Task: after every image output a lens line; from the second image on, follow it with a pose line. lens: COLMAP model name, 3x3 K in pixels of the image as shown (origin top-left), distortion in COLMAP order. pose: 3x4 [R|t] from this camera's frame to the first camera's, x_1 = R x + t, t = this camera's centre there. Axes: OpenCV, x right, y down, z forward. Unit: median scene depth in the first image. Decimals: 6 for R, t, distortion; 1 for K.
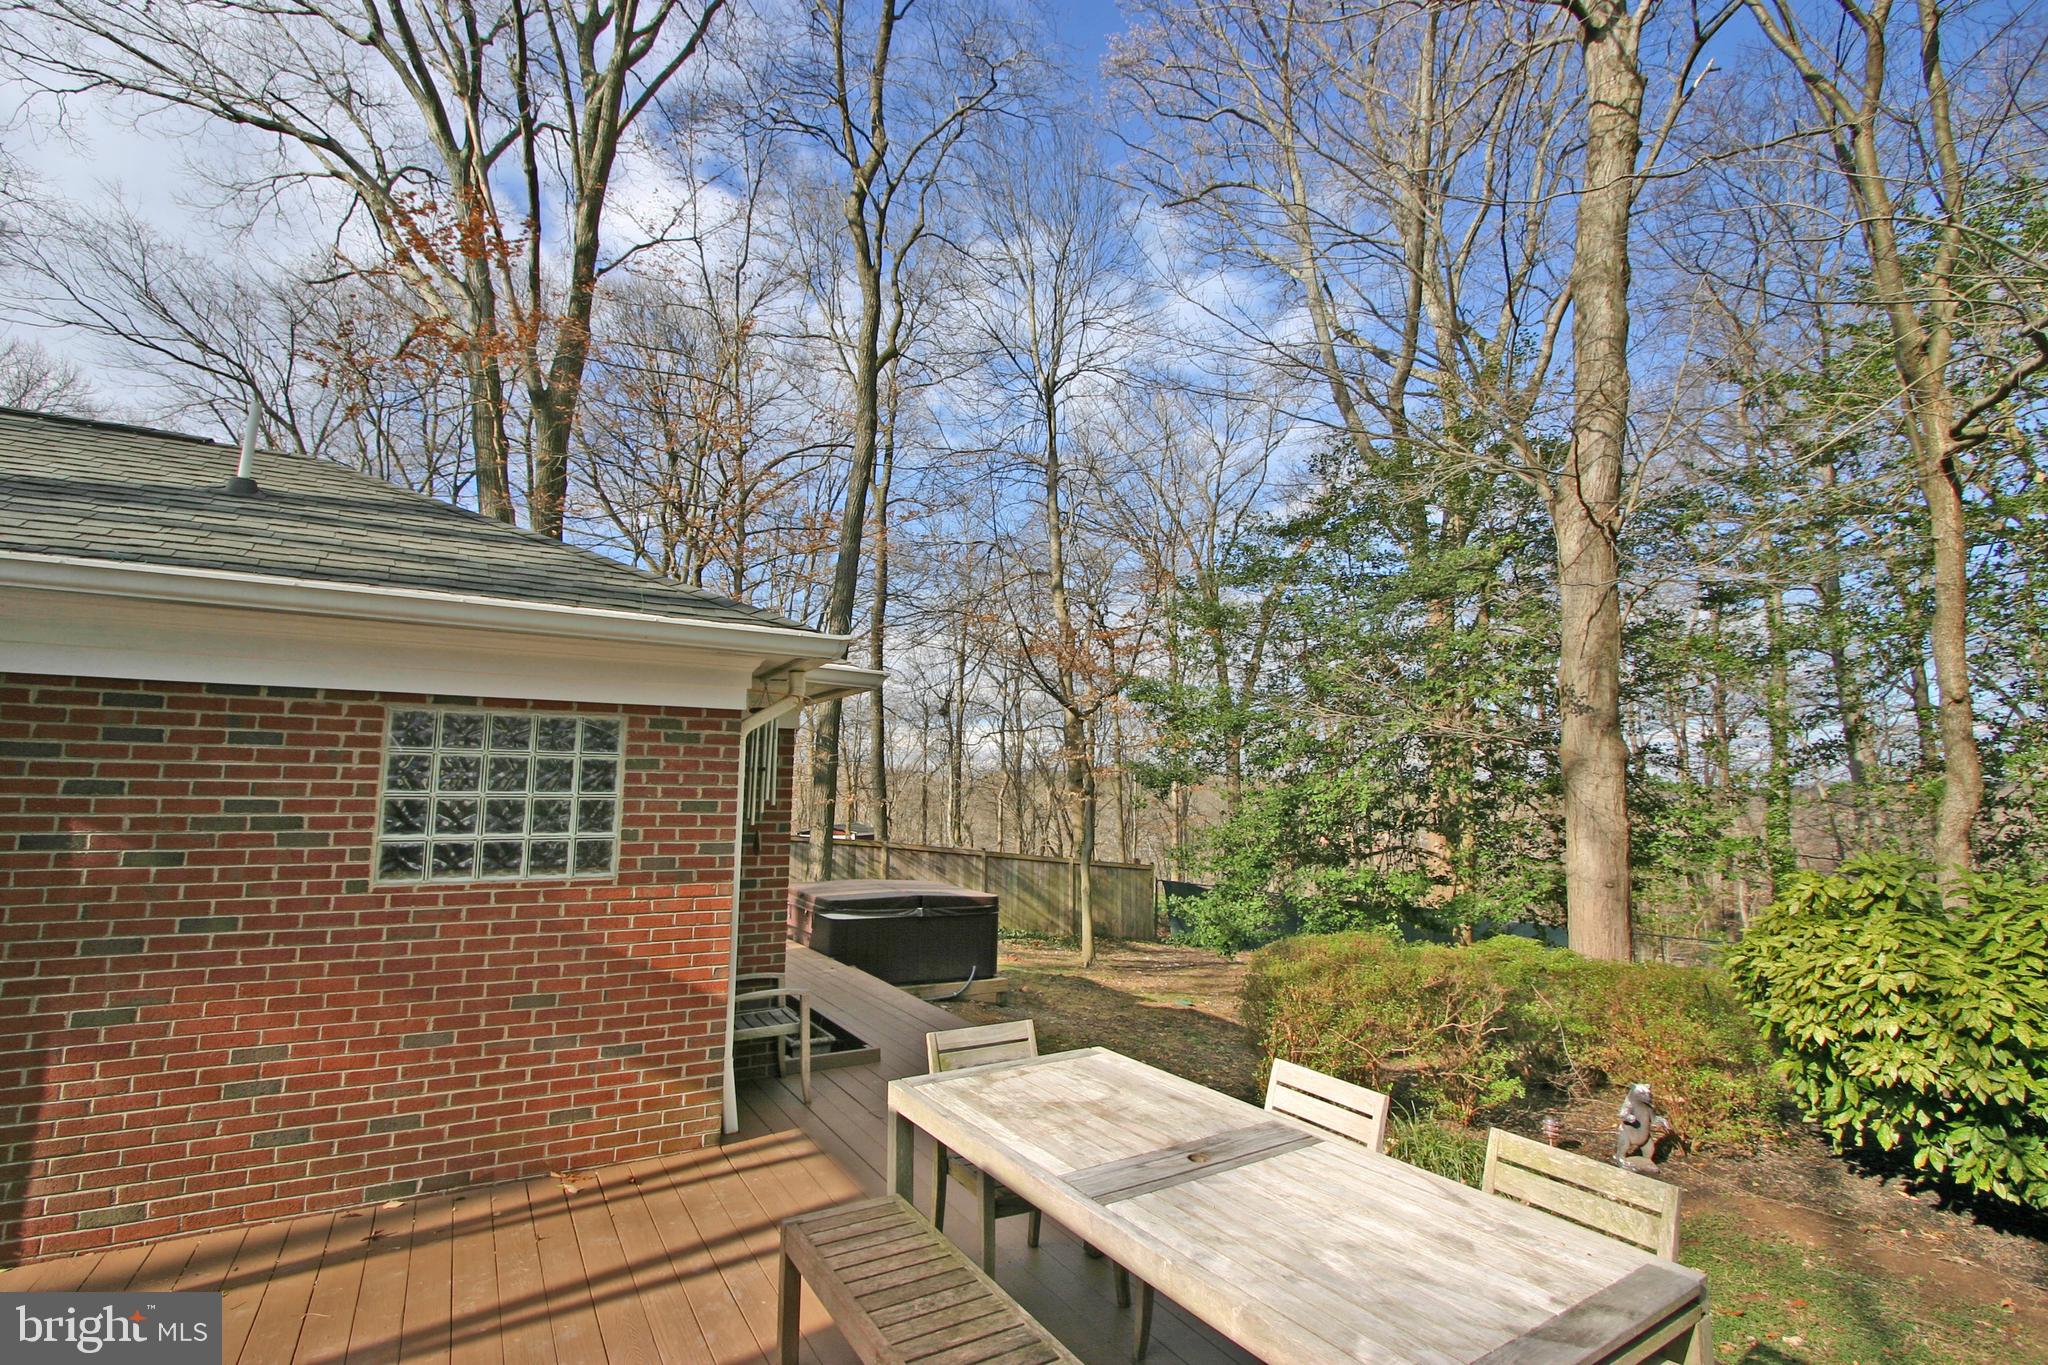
lens RADIAL K [[934.3, 0, 1017.5], [0, 934.3, 677.2], [0, 0, 1]] dist [-0.007031, -0.000209]
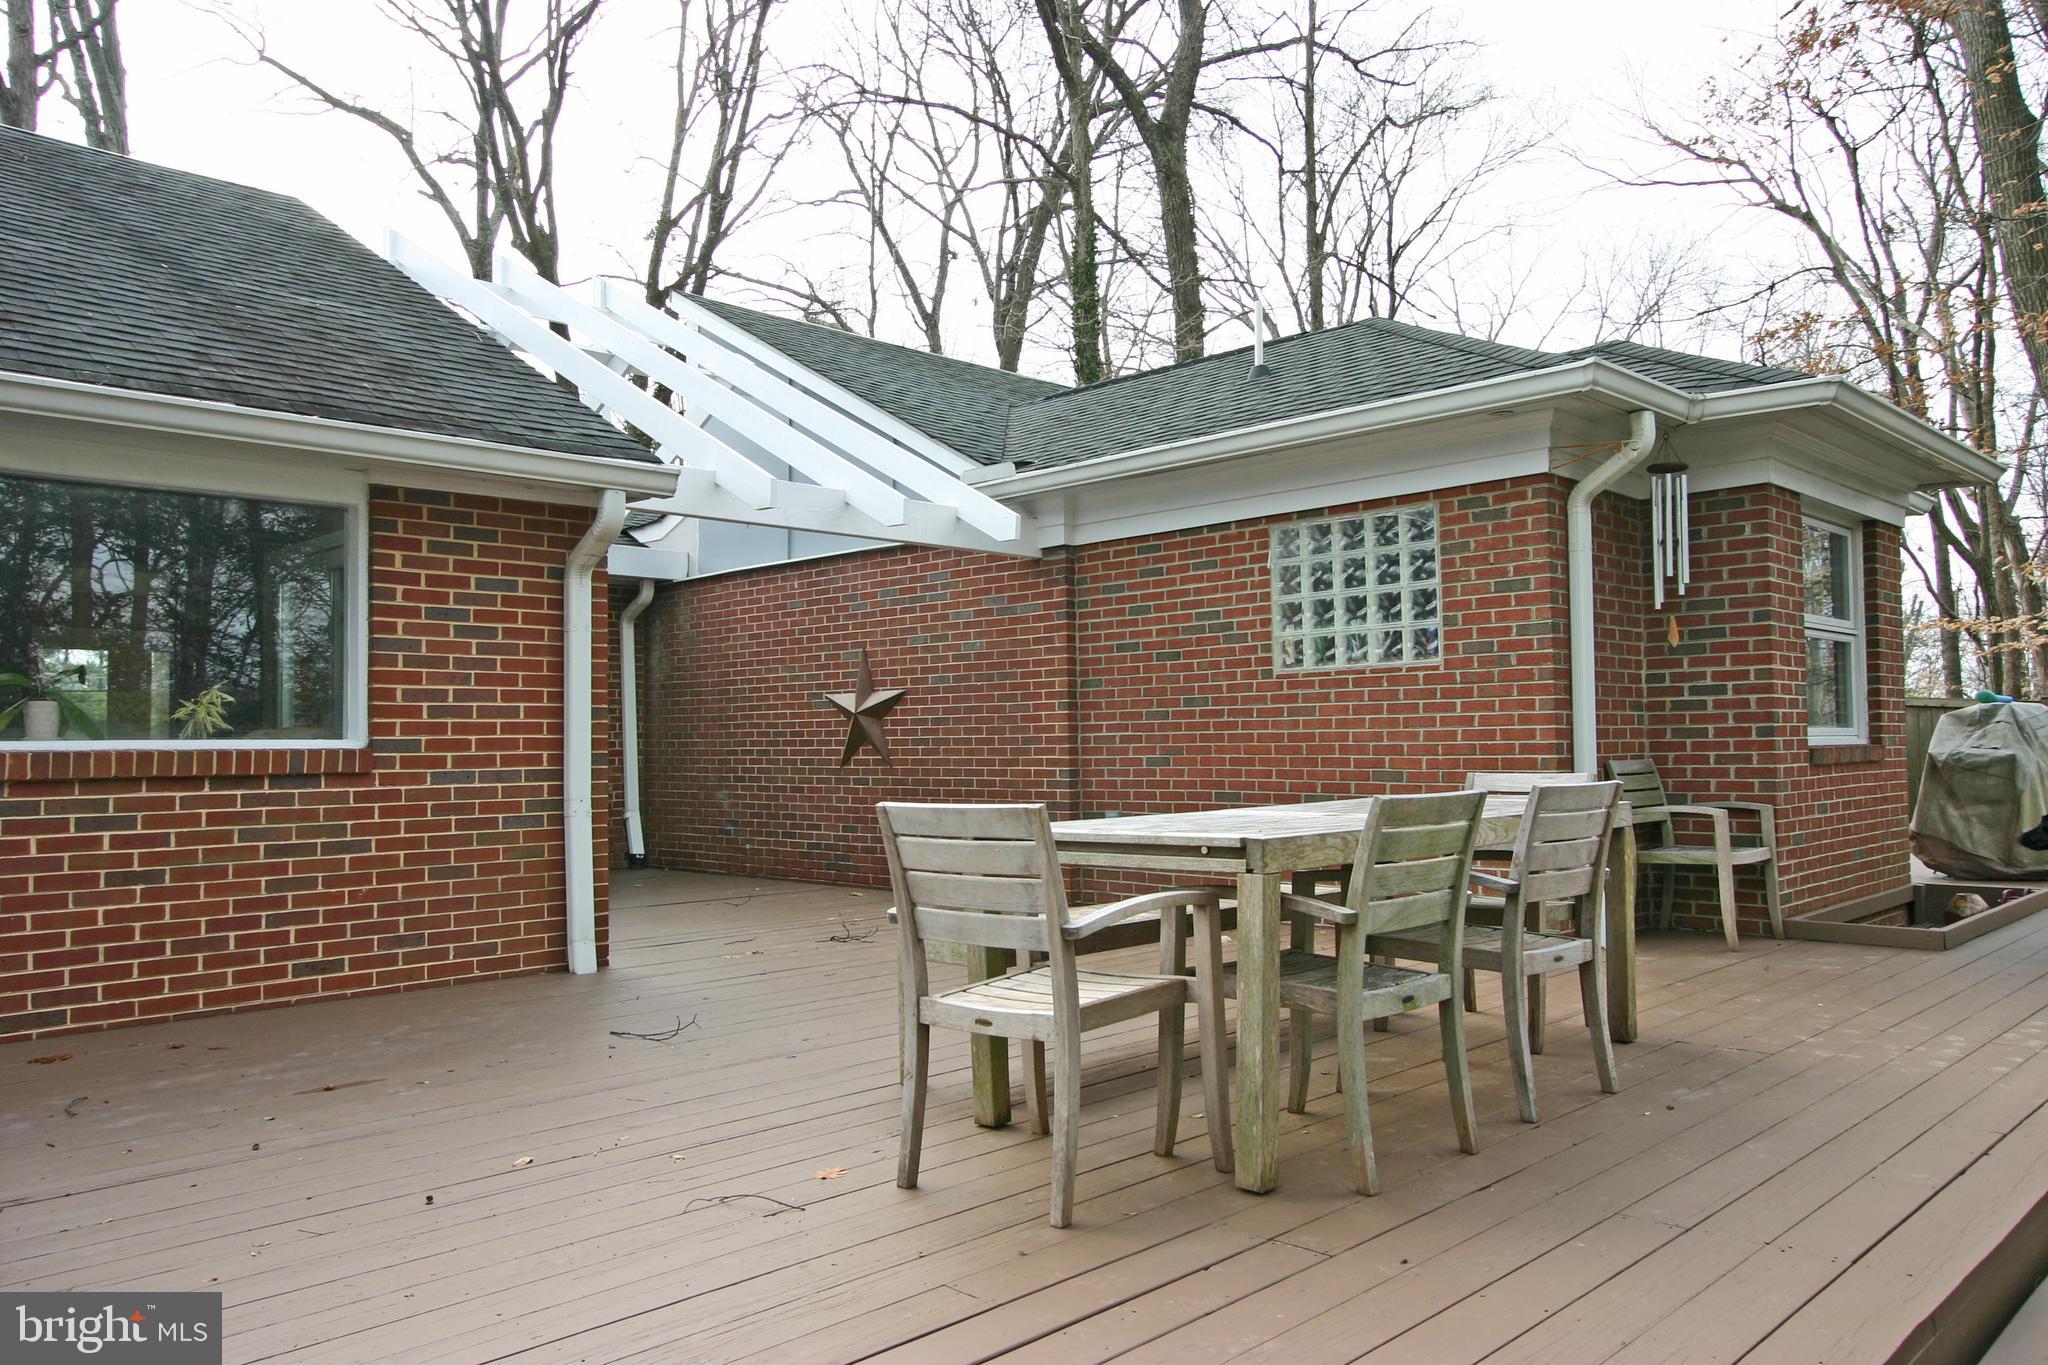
lens RADIAL K [[1477.7, 0, 1022.7], [0, 1477.7, 688.0], [0, 0, 1]] dist [0.028169, 0.004699]
pose [[0.257719, -0.053296, -0.964749, 0.991091], [0.138012, 0.990270, -0.017838, 0.208597], [0.956312, -0.128550, 0.262567, 0.148301]]
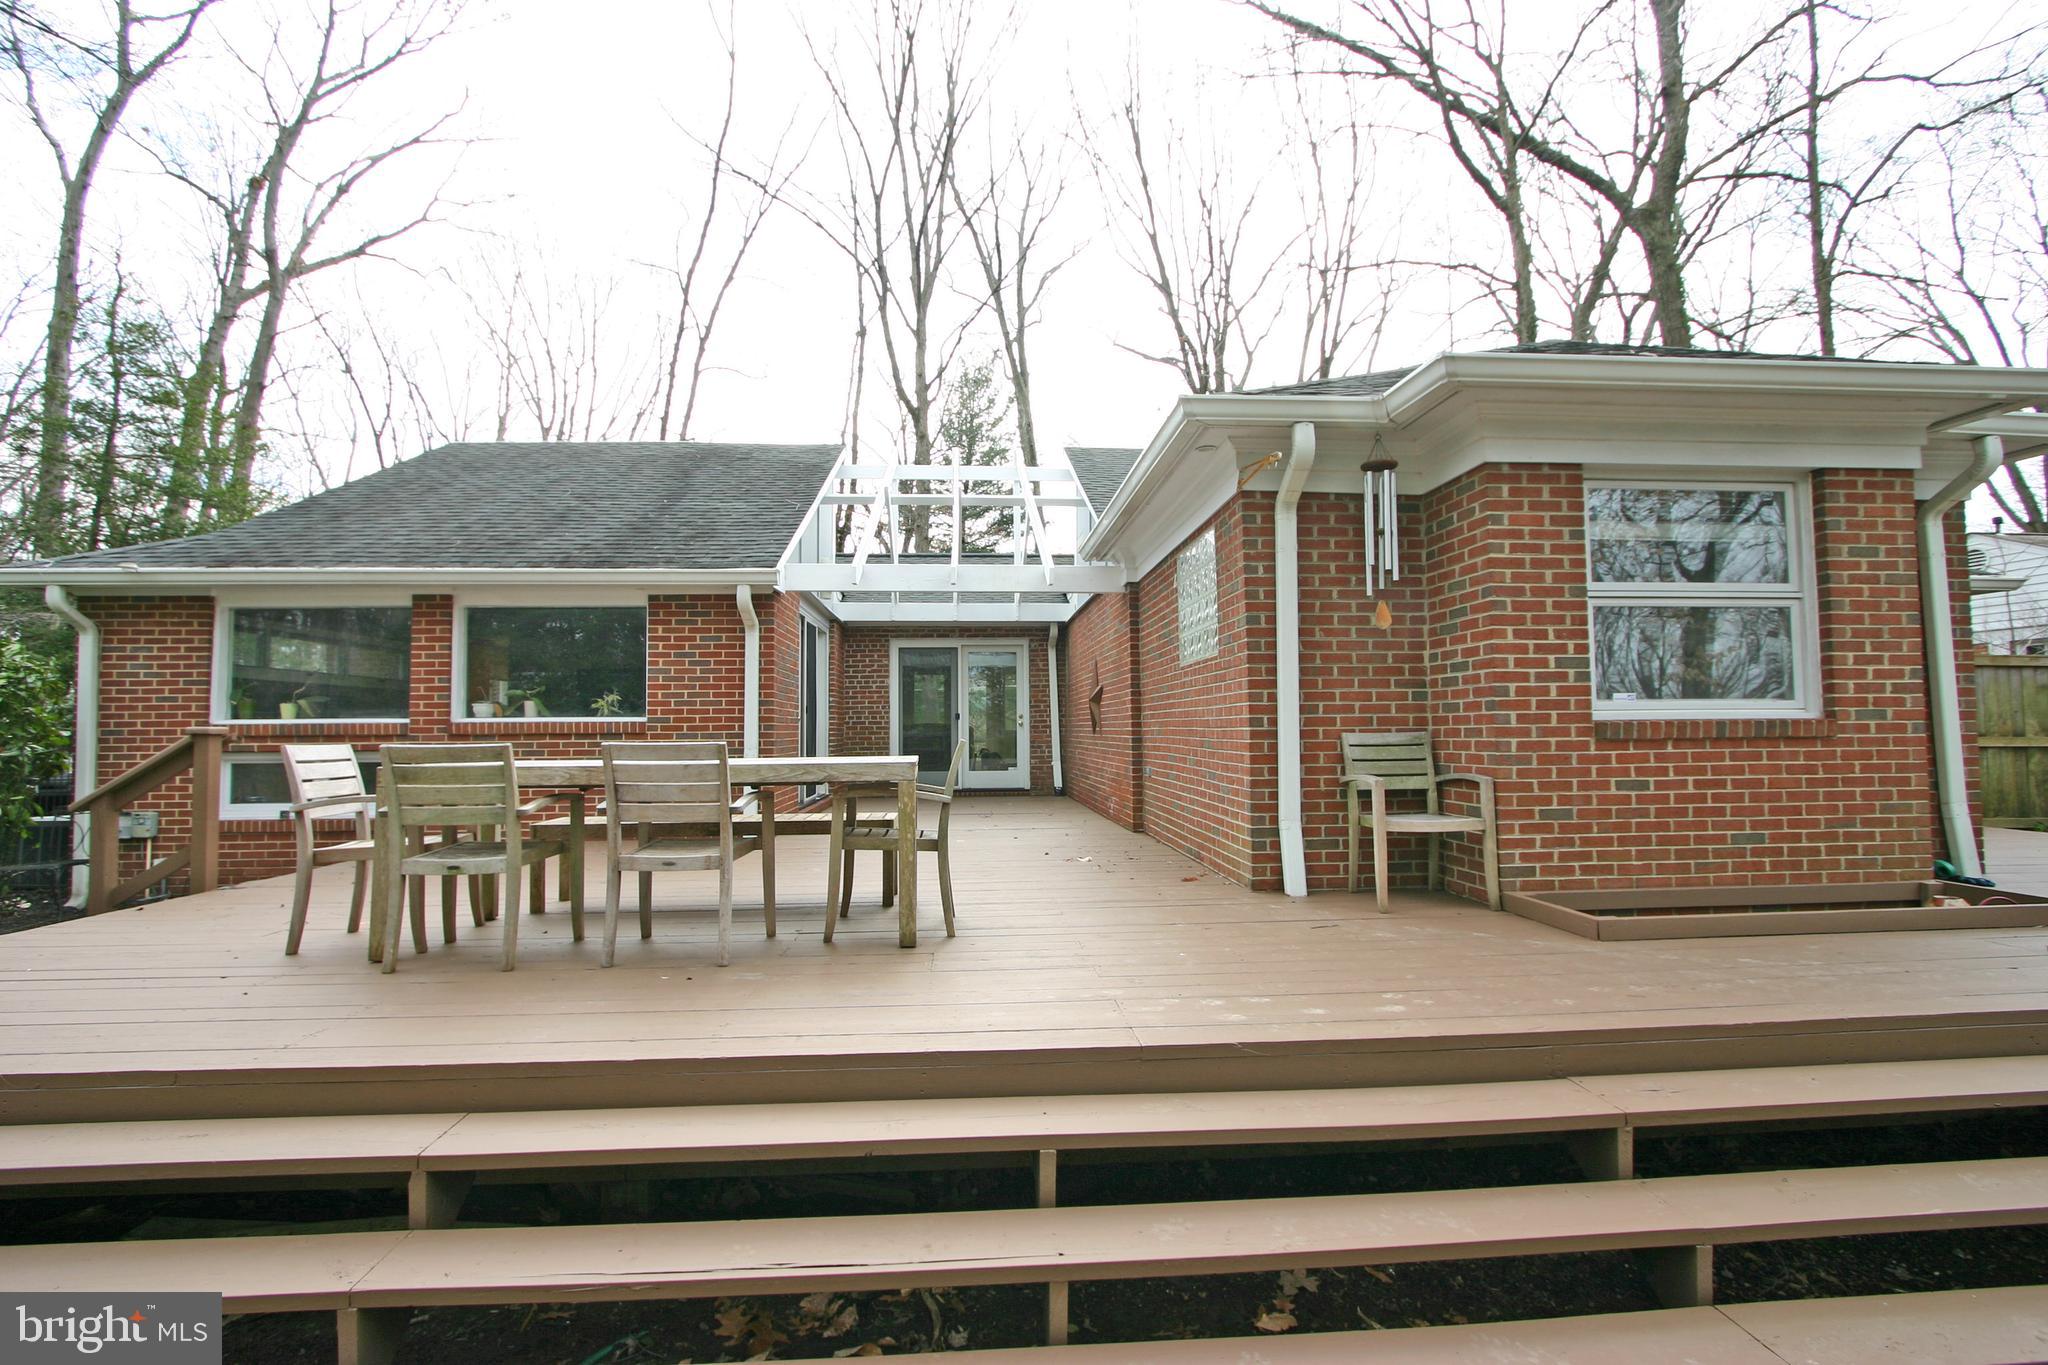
lens RADIAL K [[926.4, 0, 1018.8], [0, 926.4, 681.4], [0, 0, 1]] dist [-0.001892, -0.000005]
pose [[-0.448624, -0.056328, -0.891944, 0.792090], [0.115577, 0.985975, -0.120398, 0.370854], [0.886216, -0.157101, -0.435821, 1.300184]]
